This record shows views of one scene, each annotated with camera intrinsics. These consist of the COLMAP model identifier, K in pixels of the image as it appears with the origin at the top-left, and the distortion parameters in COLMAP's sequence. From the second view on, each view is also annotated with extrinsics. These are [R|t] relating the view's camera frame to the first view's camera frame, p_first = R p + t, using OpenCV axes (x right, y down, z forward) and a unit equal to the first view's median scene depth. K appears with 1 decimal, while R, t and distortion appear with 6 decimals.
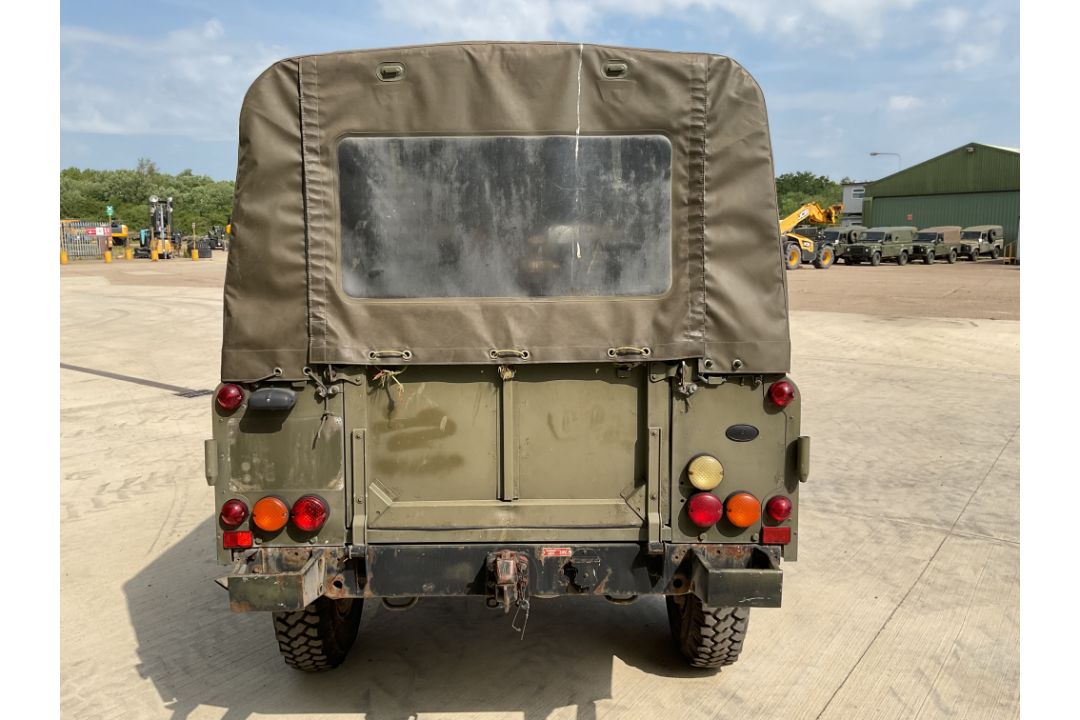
lens RADIAL K [[797.9, 0, 539.6], [0, 797.9, 360.5], [0, 0, 1]] dist [0.074449, -0.142332]
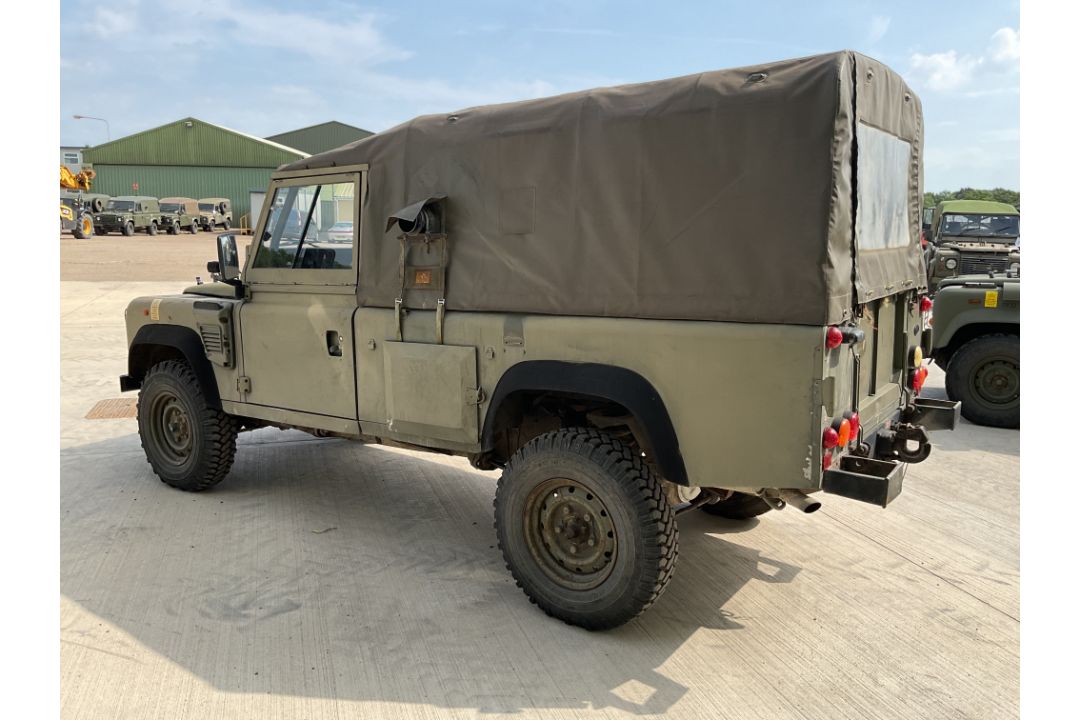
lens RADIAL K [[797.9, 0, 537.9], [0, 797.9, 359.2], [0, 0, 1]] dist [0.074449, -0.142332]
pose [[0.592475, -0.119725, 0.796643, -1.495117], [0.092896, 0.992452, 0.080064, -0.053225], [-0.800215, 0.026569, 0.599124, 0.620644]]
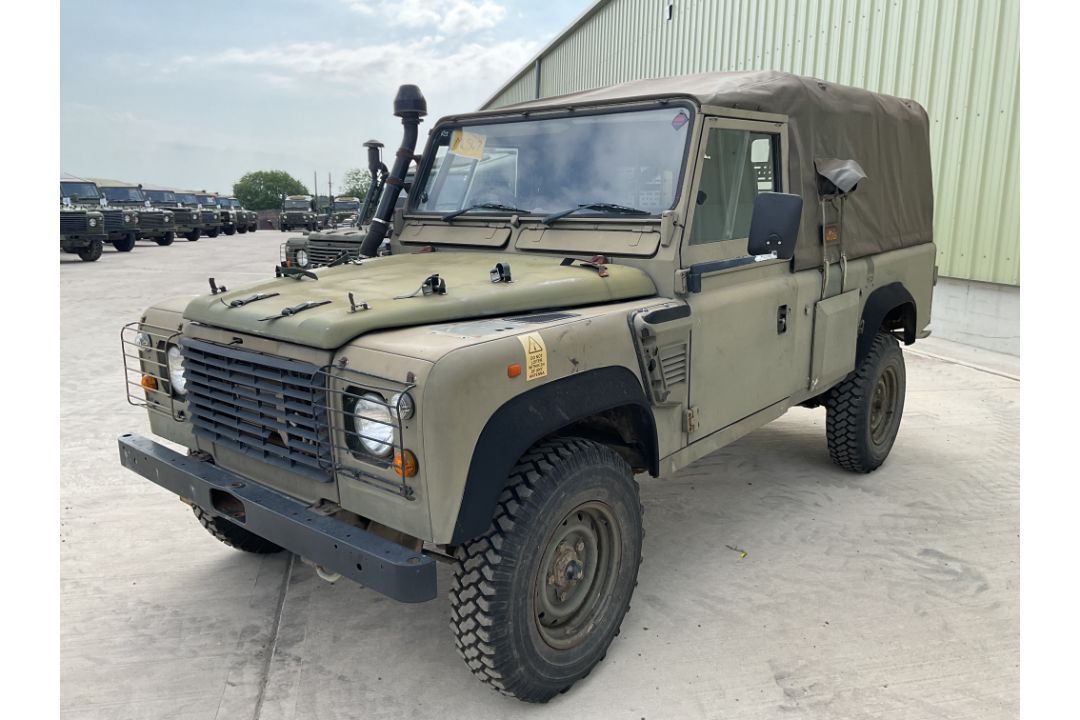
lens RADIAL K [[797.9, 0, 537.0], [0, 797.9, 362.0], [0, 0, 1]] dist [0.074449, -0.142332]
pose [[-0.750179, -0.132681, 0.647786, -1.037498], [0.078445, 0.954886, 0.286426, -0.373204], [-0.656565, 0.265687, -0.705927, 3.315274]]
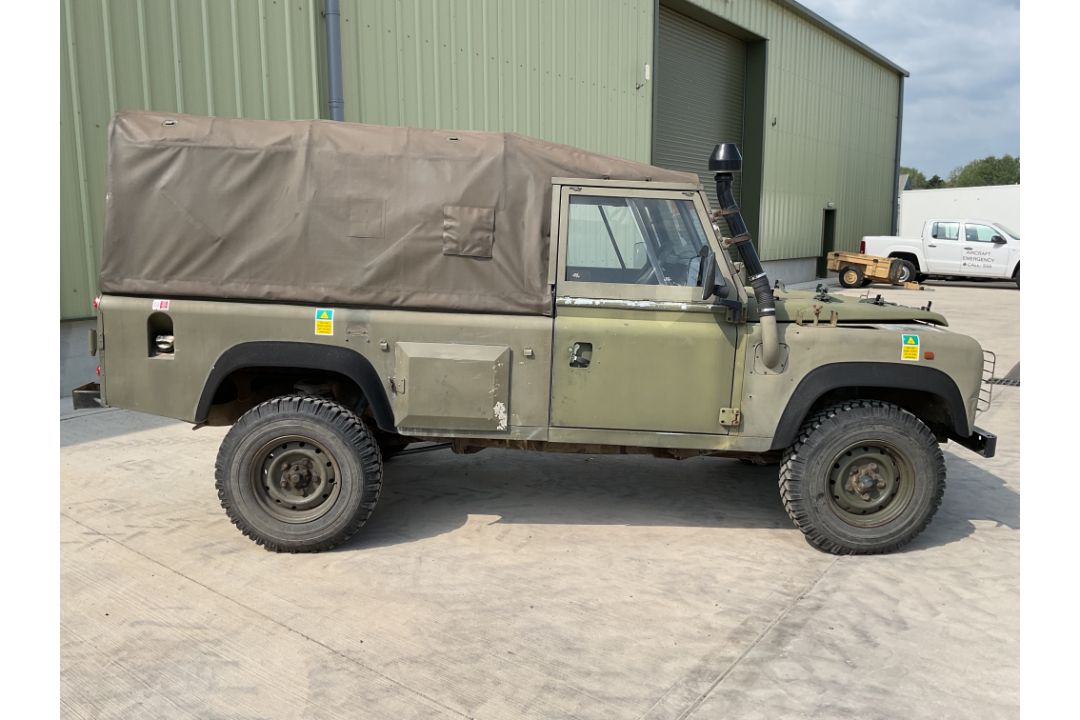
lens RADIAL K [[797.9, 0, 536.5], [0, 797.9, 355.9], [0, 0, 1]] dist [0.074449, -0.142332]
pose [[-0.005307, 0.161936, -0.986787, 1.956238], [-0.139612, 0.977016, 0.161083, -0.249297], [0.990192, 0.138622, 0.017423, 1.850444]]
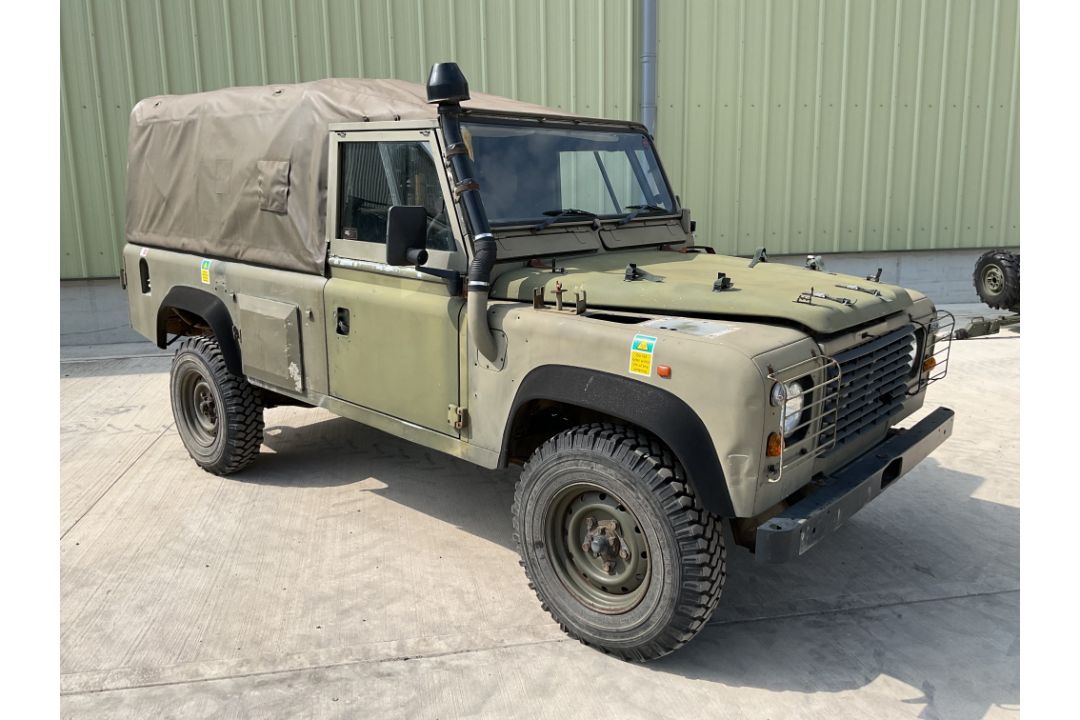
lens RADIAL K [[797.9, 0, 534.2], [0, 797.9, 360.1], [0, 0, 1]] dist [0.074449, -0.142332]
pose [[-0.681496, 0.161820, -0.713707, 1.149414], [-0.079771, 0.953010, 0.292248, -0.397848], [0.727462, 0.256099, -0.636563, 3.223704]]
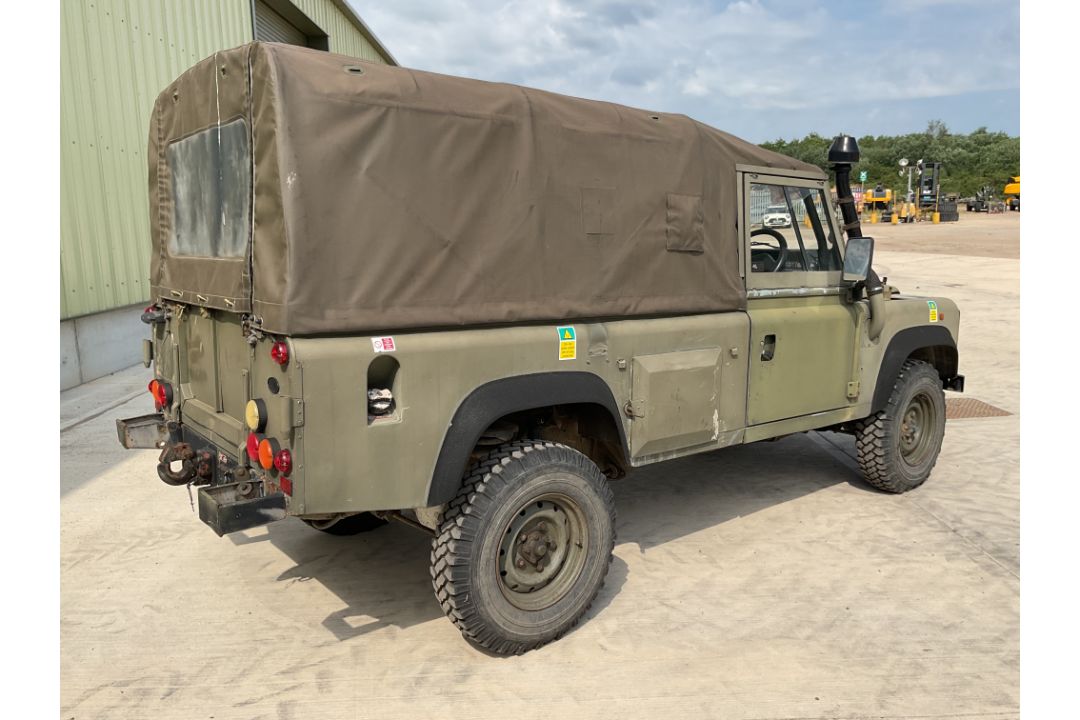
lens RADIAL K [[797.9, 0, 538.0], [0, 797.9, 358.7], [0, 0, 1]] dist [0.074449, -0.142332]
pose [[0.608650, 0.122811, -0.783877, 1.300905], [-0.089577, 0.992268, 0.085907, -0.071142], [0.788366, 0.017930, 0.614945, 0.596355]]
